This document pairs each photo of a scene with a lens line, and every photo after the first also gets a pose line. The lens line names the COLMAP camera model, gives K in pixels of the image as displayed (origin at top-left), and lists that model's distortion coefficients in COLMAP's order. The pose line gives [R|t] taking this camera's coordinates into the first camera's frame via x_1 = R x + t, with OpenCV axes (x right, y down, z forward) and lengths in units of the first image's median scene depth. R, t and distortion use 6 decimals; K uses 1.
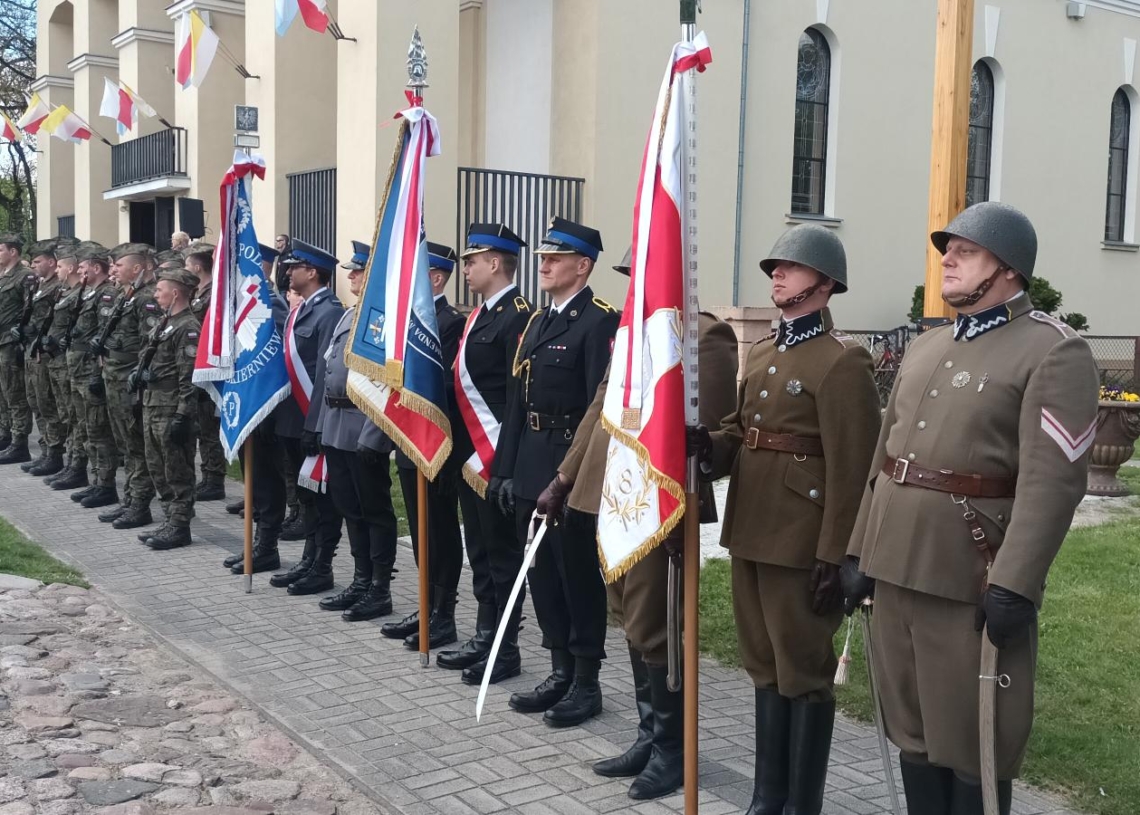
lens RADIAL K [[1329.9, 0, 570.0], [0, 1329.9, 407.5], [0, 0, 1]] dist [0.134085, -0.272050]
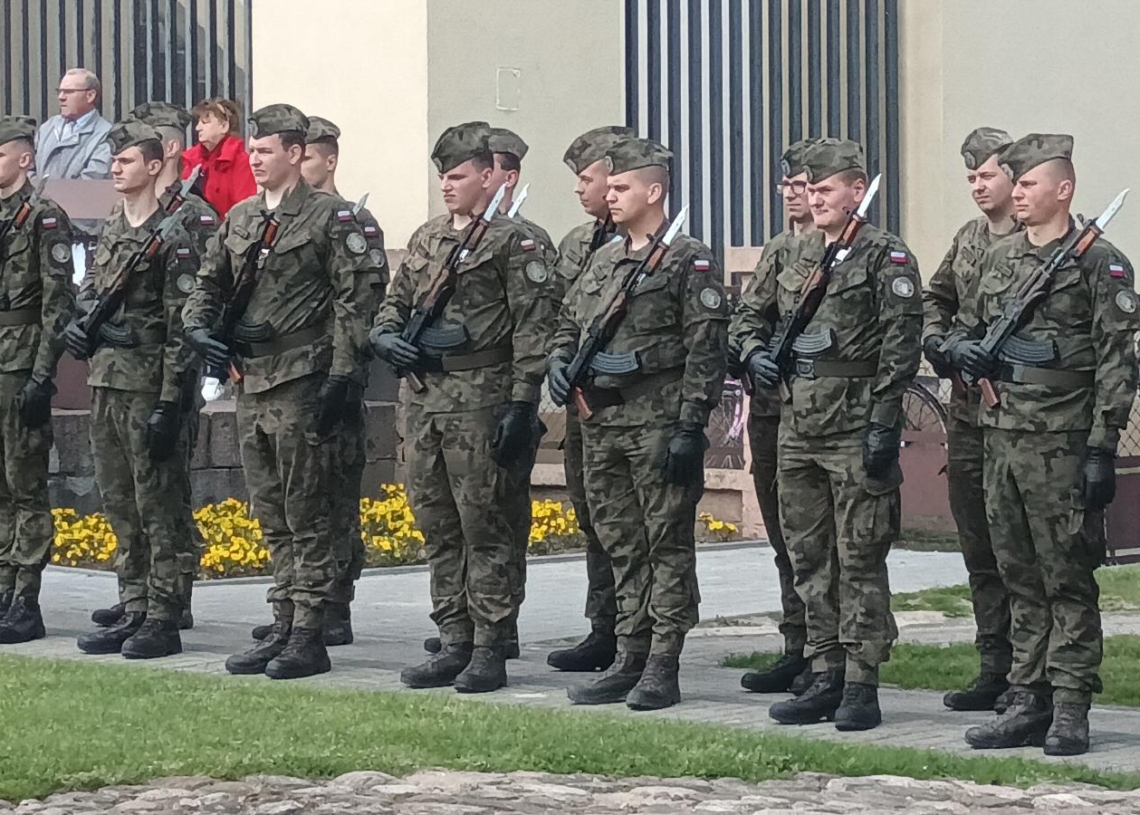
lens RADIAL K [[1329.9, 0, 570.0], [0, 1329.9, 407.5], [0, 0, 1]] dist [0.134085, -0.272050]
pose [[0.667831, -0.019933, 0.744046, -0.781362], [0.067403, 0.997154, -0.033785, -0.023439], [-0.741254, 0.072713, 0.667274, 0.805308]]
